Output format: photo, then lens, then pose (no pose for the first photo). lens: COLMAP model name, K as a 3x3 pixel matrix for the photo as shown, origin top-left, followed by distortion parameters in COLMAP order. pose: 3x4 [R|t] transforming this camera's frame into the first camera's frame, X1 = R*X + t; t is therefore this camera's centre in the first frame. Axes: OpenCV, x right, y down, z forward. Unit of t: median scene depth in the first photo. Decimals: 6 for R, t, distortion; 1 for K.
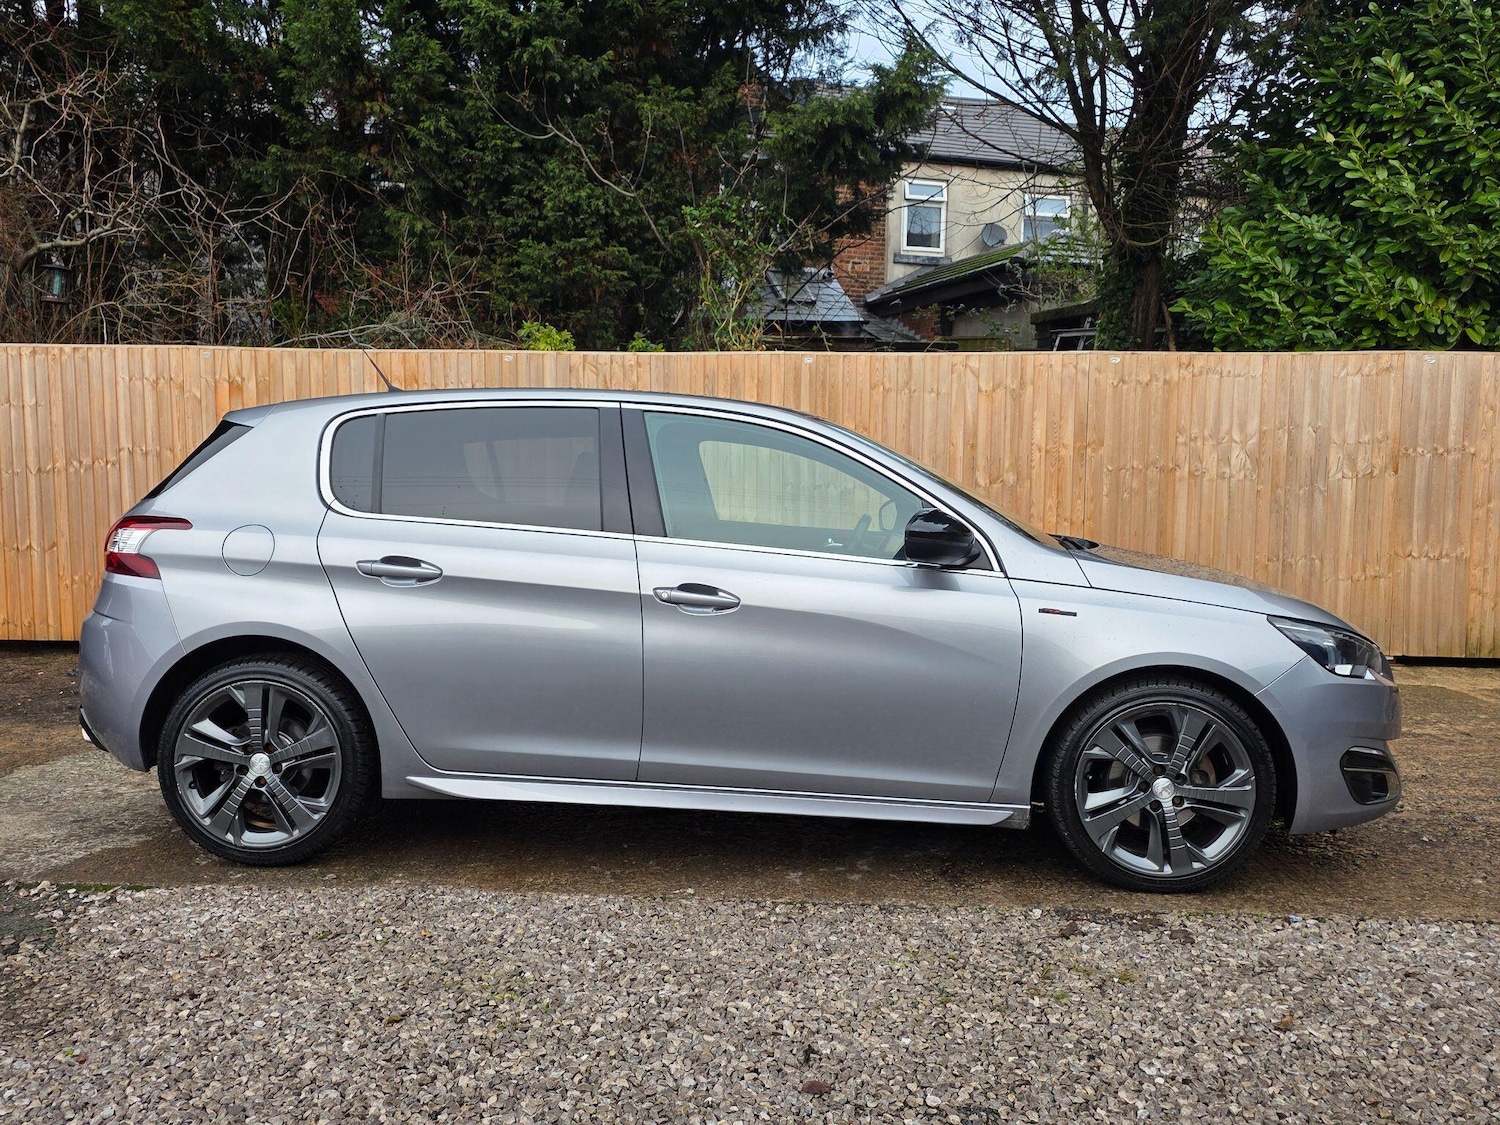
lens RADIAL K [[1306.1, 0, 755.2], [0, 1306.1, 558.4], [0, 0, 1]] dist [0.106437, -0.142264]
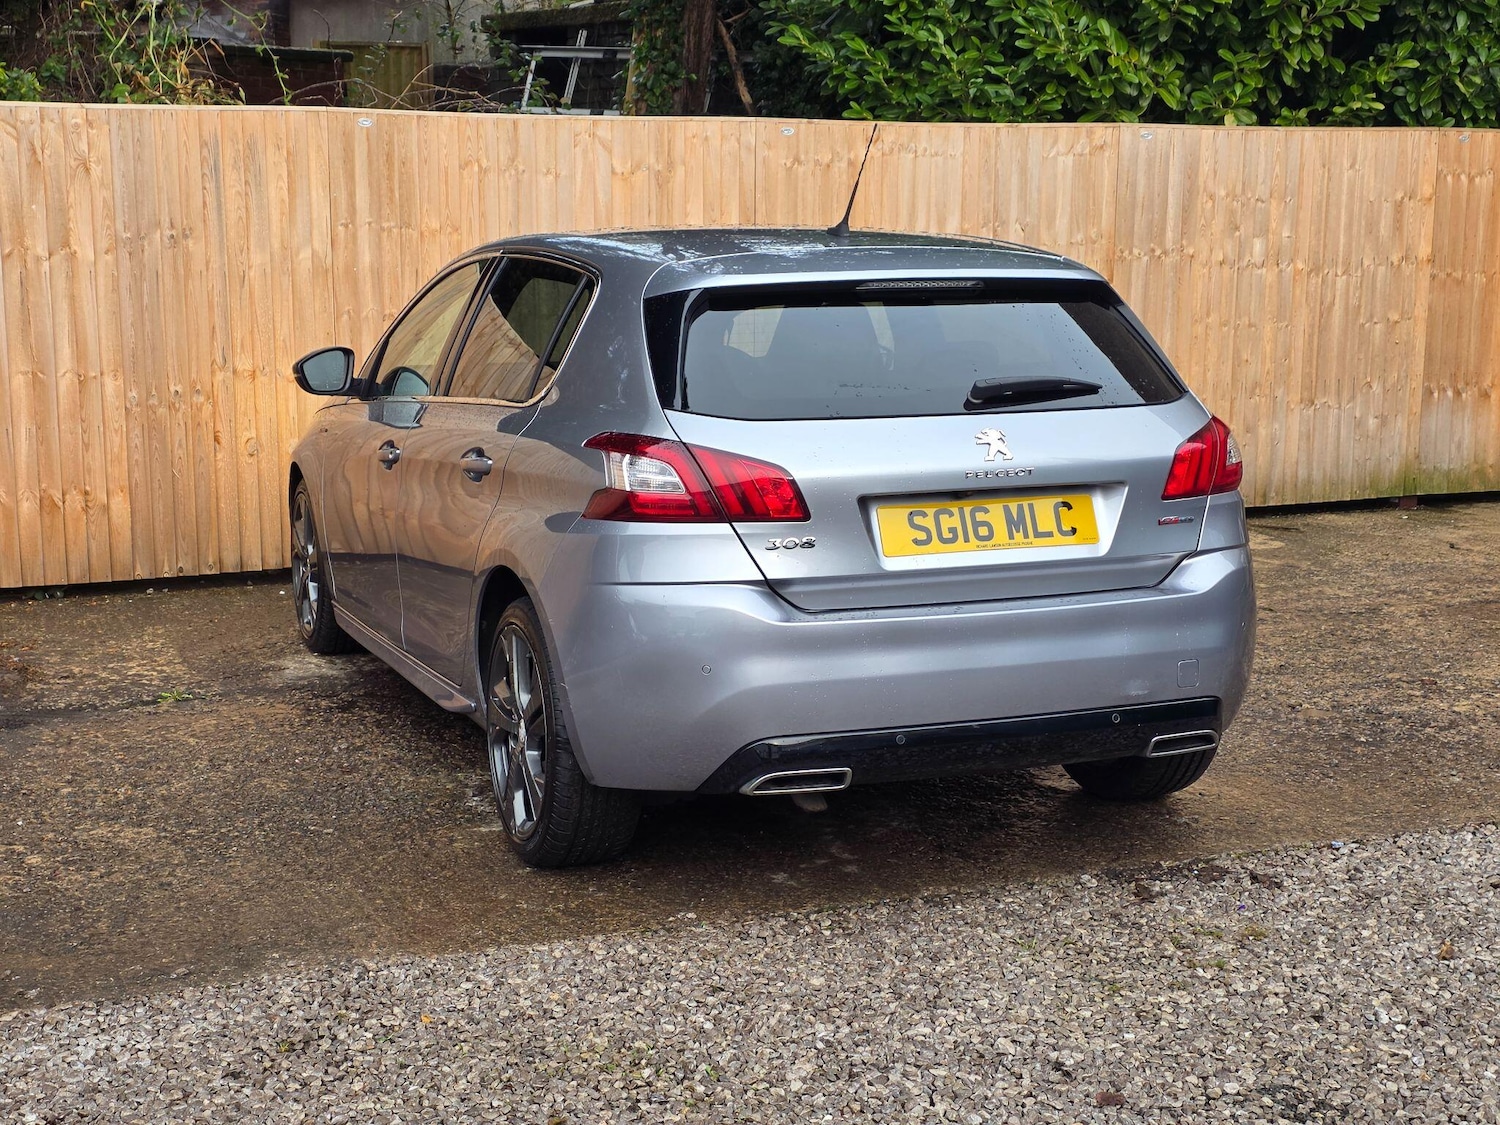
lens RADIAL K [[2083.3, 0, 745.3], [0, 2083.3, 565.8], [0, 0, 1]] dist [0.099521, 0.000000]
pose [[0.907902, -0.075911, 0.412251, -0.234068], [0.036267, 0.994003, 0.103163, -0.032957], [-0.417610, -0.078710, 0.905211, -0.041178]]
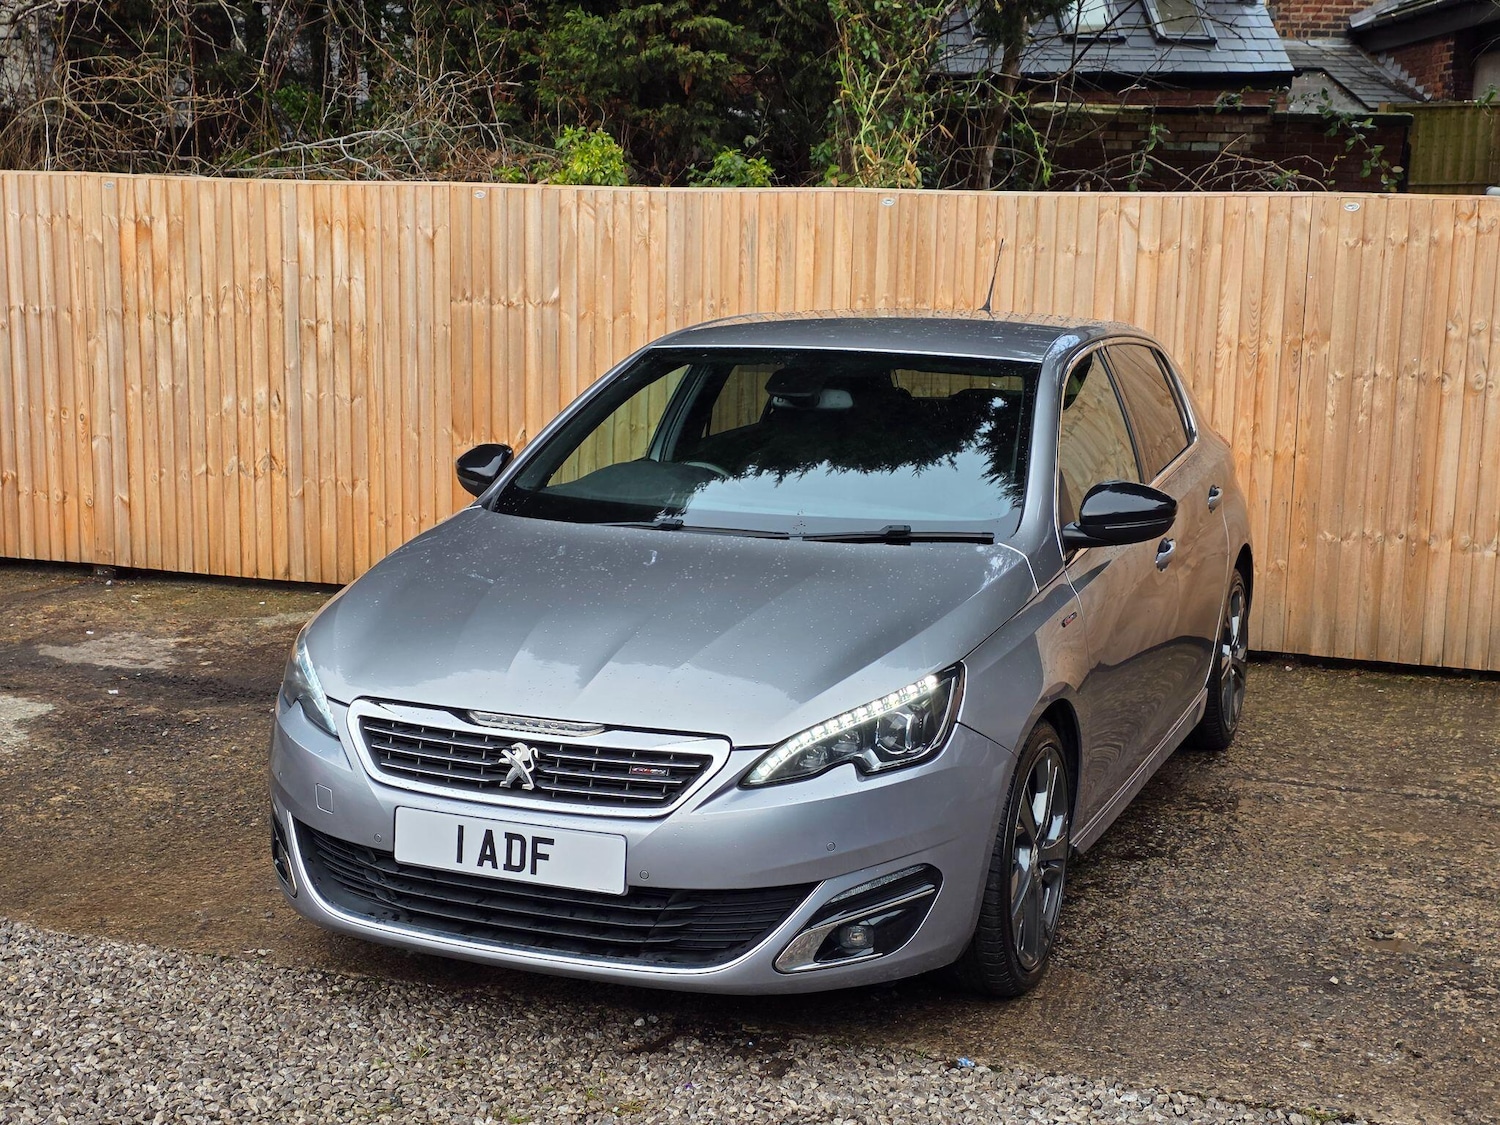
lens RADIAL K [[2083.3, 0, 768.4], [0, 2083.3, 567.6], [0, 0, 1]] dist [0.099521, 0.000000]
pose [[0.965738, 0.054532, -0.253724, 0.265482], [-0.035639, 0.996279, 0.078474, -0.045038], [0.257059, -0.066743, 0.964088, -0.072808]]
